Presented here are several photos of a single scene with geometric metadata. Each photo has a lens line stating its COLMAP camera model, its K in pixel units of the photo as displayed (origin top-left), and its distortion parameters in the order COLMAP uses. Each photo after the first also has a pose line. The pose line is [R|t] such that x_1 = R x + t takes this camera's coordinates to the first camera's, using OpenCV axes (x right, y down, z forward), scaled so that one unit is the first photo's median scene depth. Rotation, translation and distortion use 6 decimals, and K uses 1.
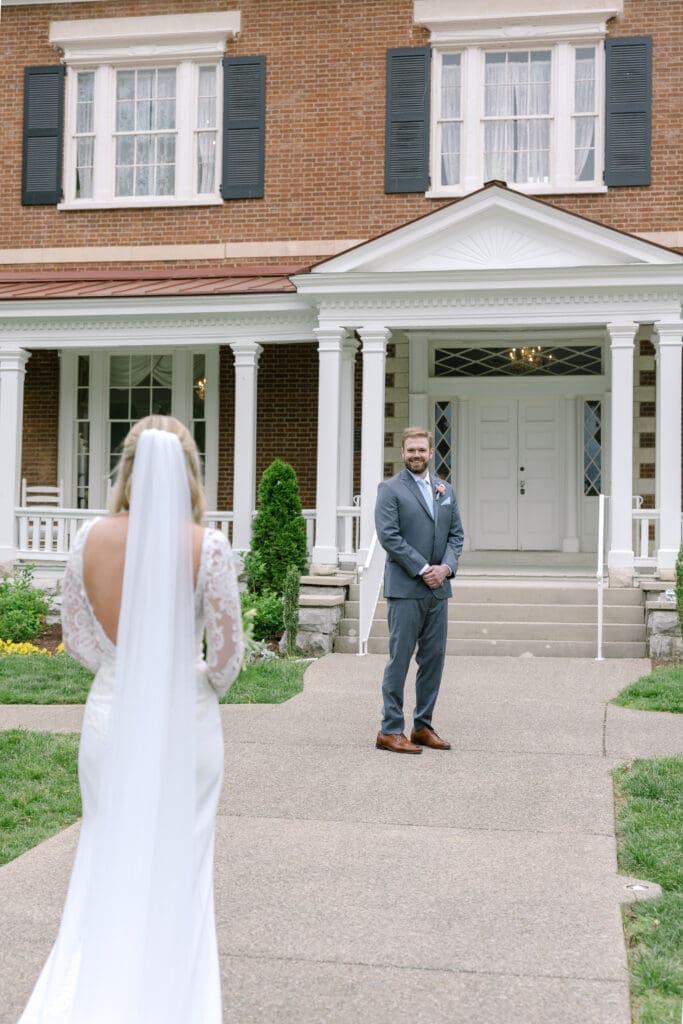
lens RADIAL K [[1556.2, 0, 341.5], [0, 1556.2, 512.0], [0, 0, 1]] dist [-0.000432, 0.115856]
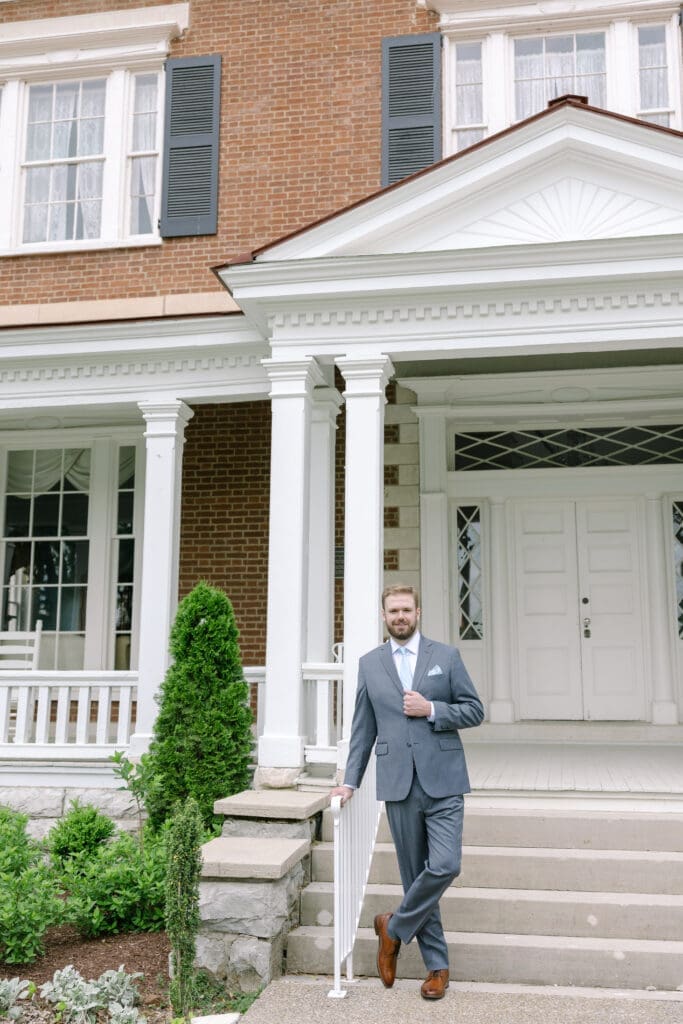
lens RADIAL K [[1210.9, 0, 340.6], [0, 1210.9, 488.7], [0, 0, 1]] dist [0.030517, 0.042137]
pose [[0.999881, -0.010238, -0.011566, 0.013794], [0.008609, 0.991072, -0.133051, -0.006153], [0.012825, 0.132936, 0.991042, 0.449150]]
